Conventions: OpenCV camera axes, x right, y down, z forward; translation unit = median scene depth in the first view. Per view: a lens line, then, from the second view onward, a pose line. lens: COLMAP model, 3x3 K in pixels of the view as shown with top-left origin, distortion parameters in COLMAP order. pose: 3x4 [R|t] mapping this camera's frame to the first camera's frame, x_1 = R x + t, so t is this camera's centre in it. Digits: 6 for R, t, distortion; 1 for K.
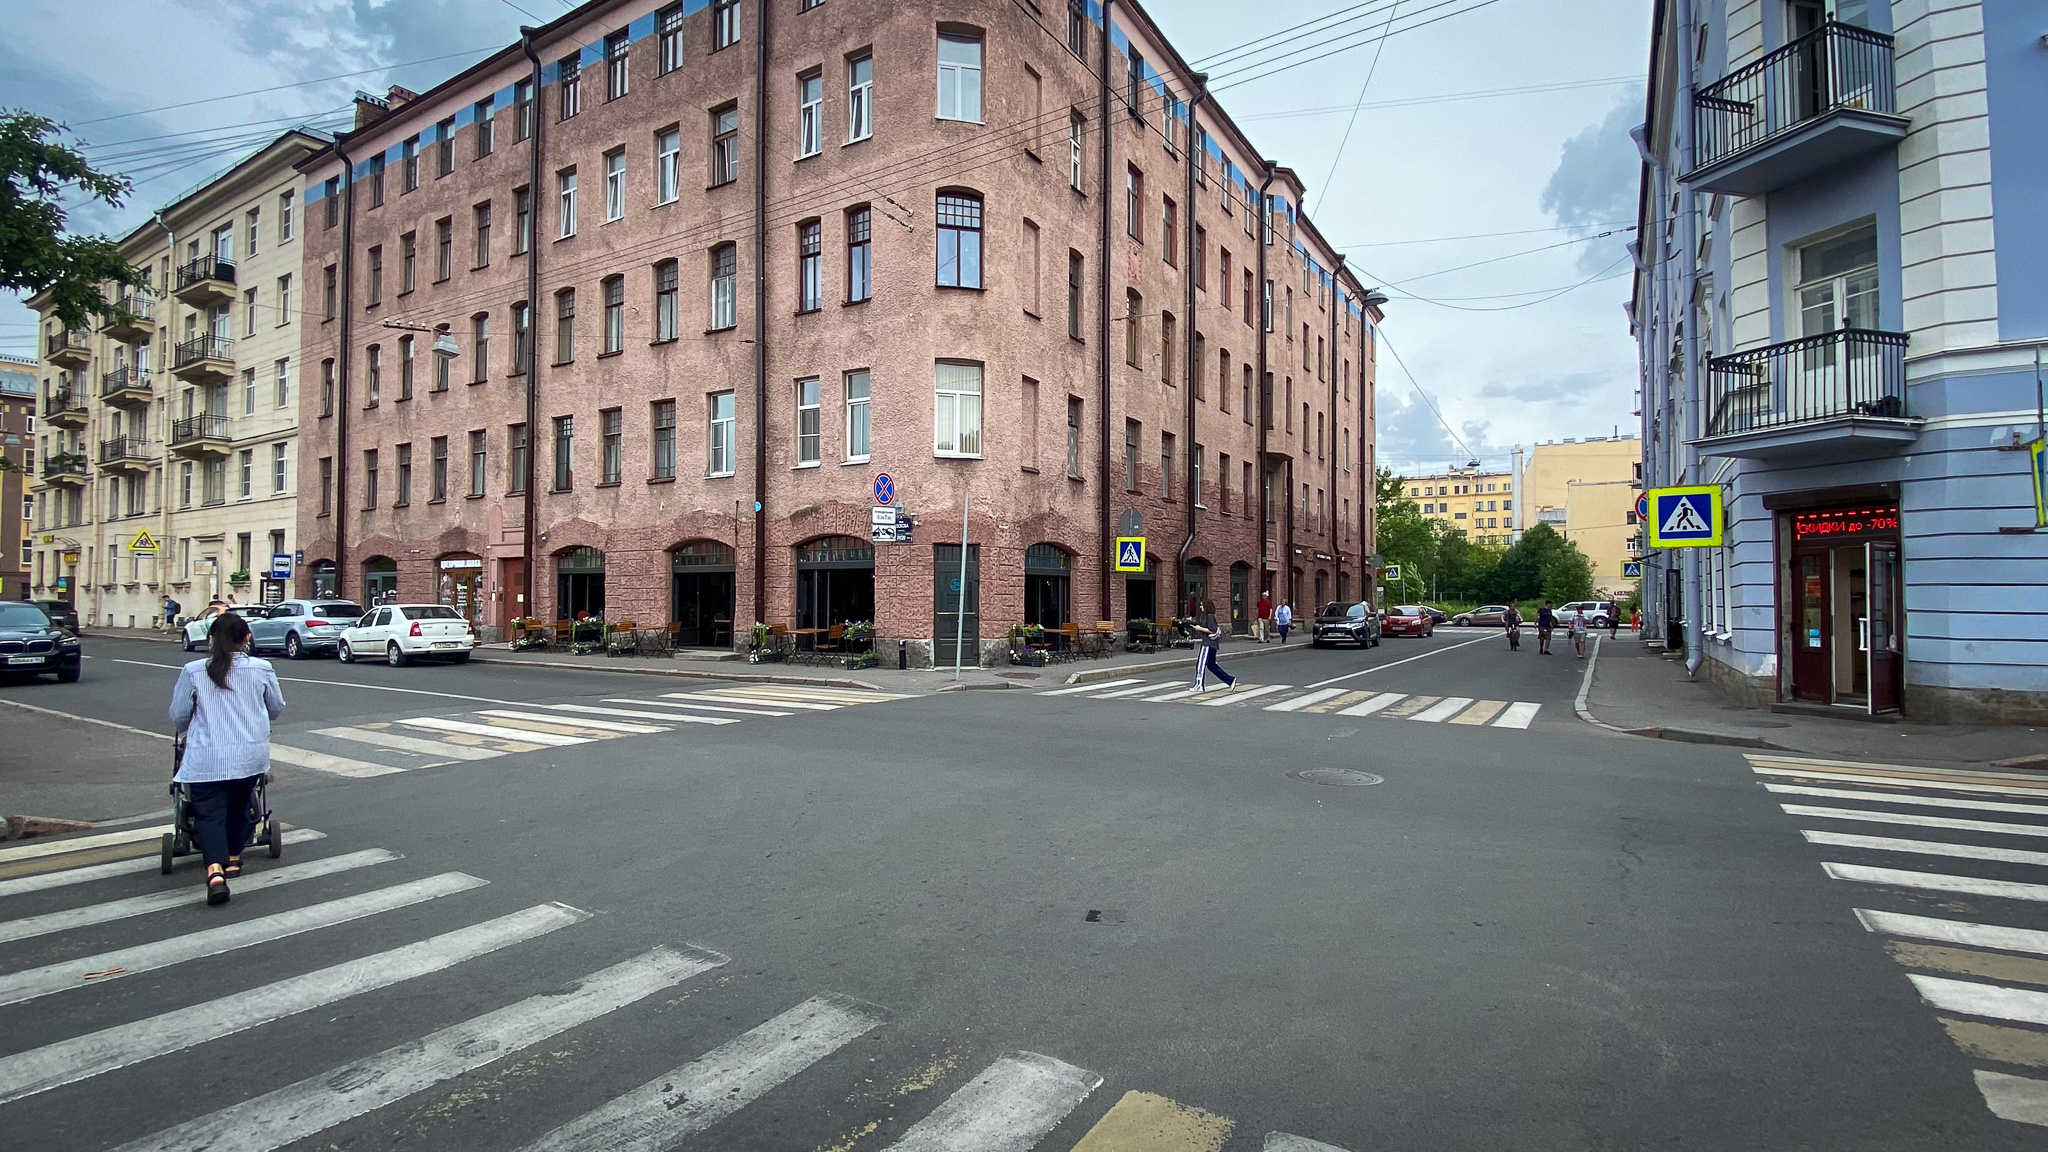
lens RADIAL K [[934.2, 0, 1024.0], [0, 934.2, 576.0], [0, 0, 1]] dist [0.000444, 0.000011]
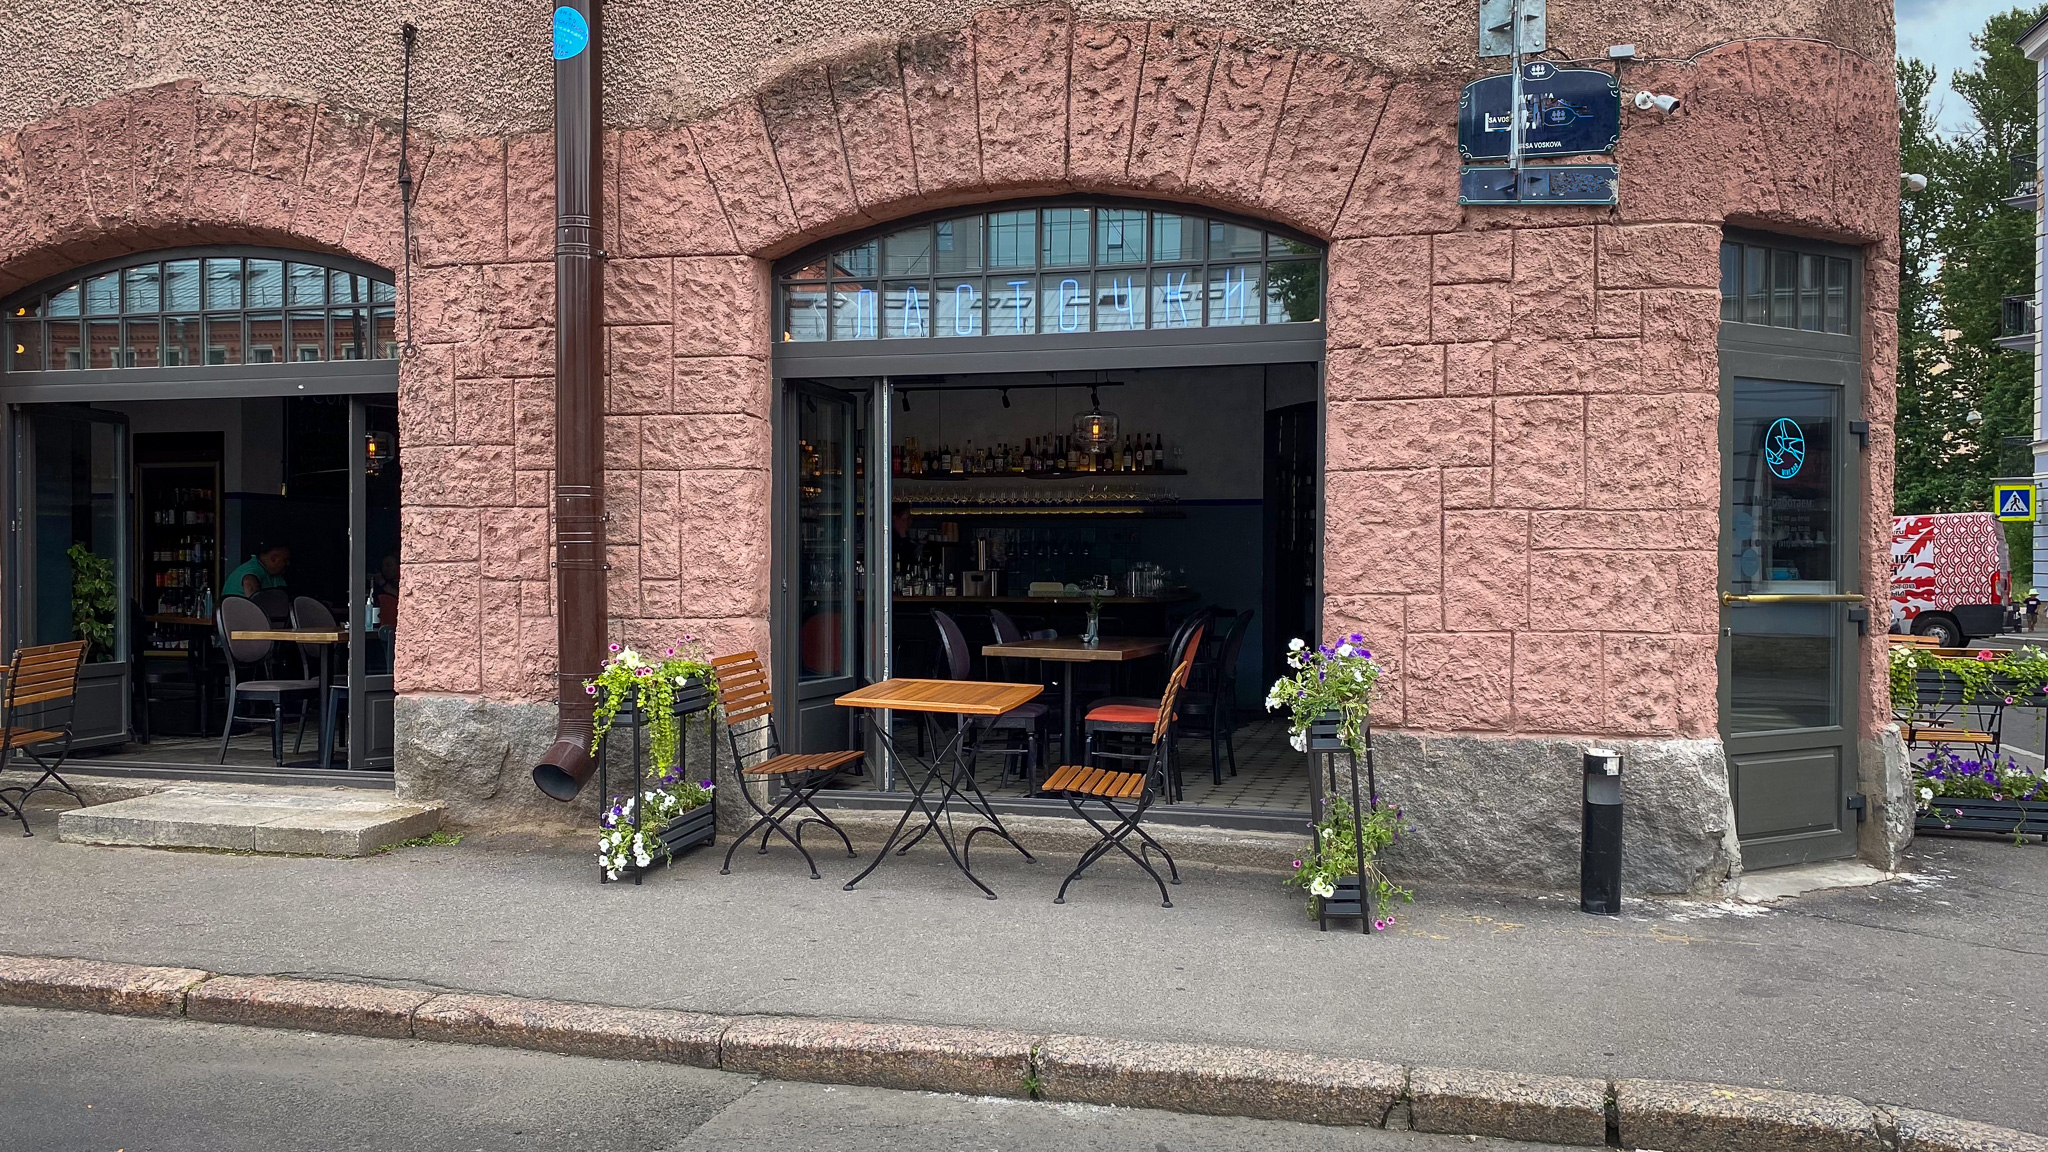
lens RADIAL K [[1646.4, 0, 1024.0], [0, 1646.4, 576.0], [0, 0, 1]] dist [0.070309, -0.087576]
pose [[0.962346, -0.001206, 0.271824, -0.287813], [-0.006941, 0.999555, 0.029008, 0.024703], [-0.271738, -0.029802, 0.961910, 0.648111]]
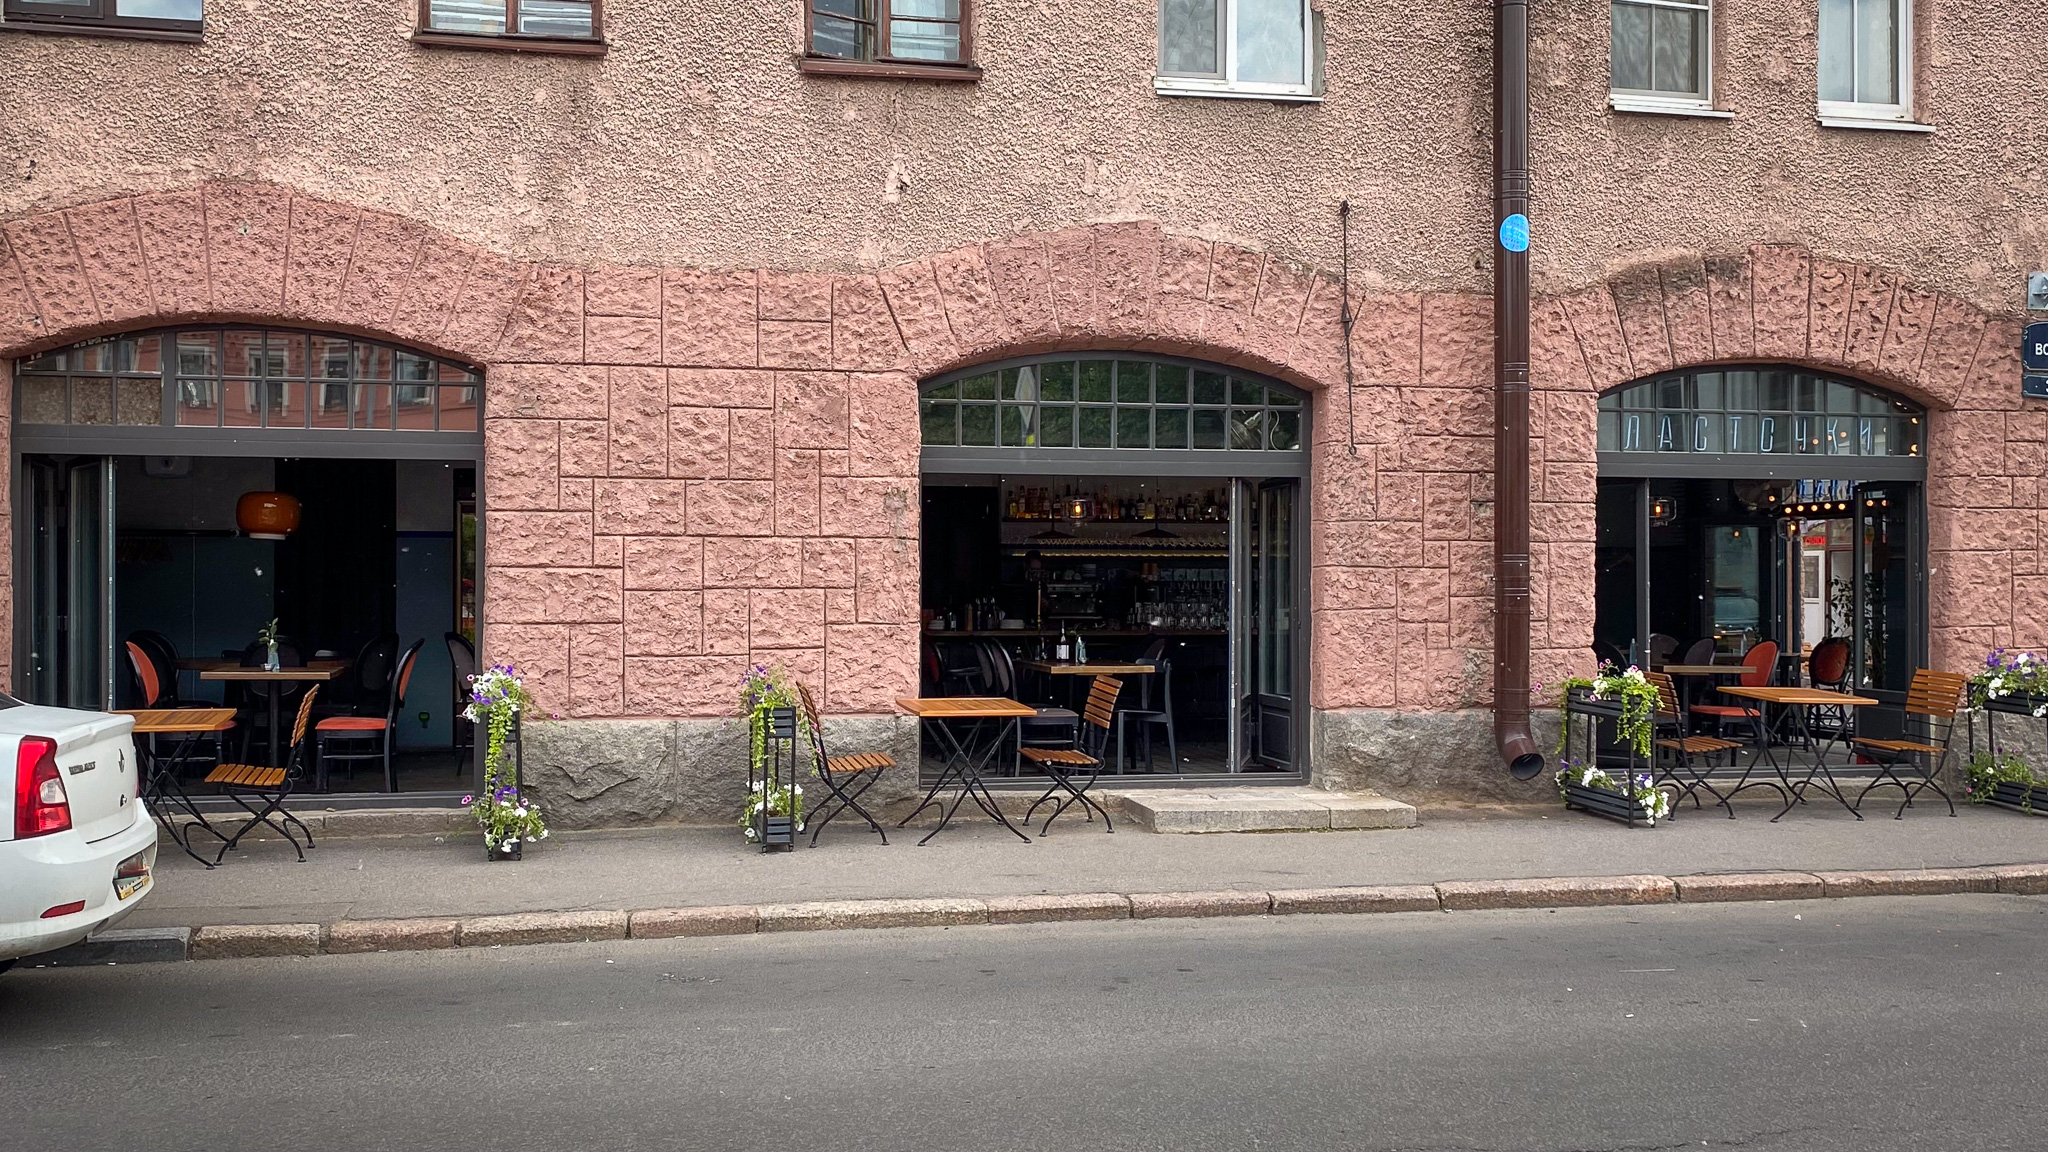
lens RADIAL K [[1975.1, 0, 1024.0], [0, 1975.1, 576.0], [0, 0, 1]] dist [0.086332, -0.237099]
pose [[0.725380, 0.001344, 0.688347, -0.775505], [-0.015375, 0.999780, 0.014250, 0.016941], [-0.688177, -0.020920, 0.725241, 0.684758]]
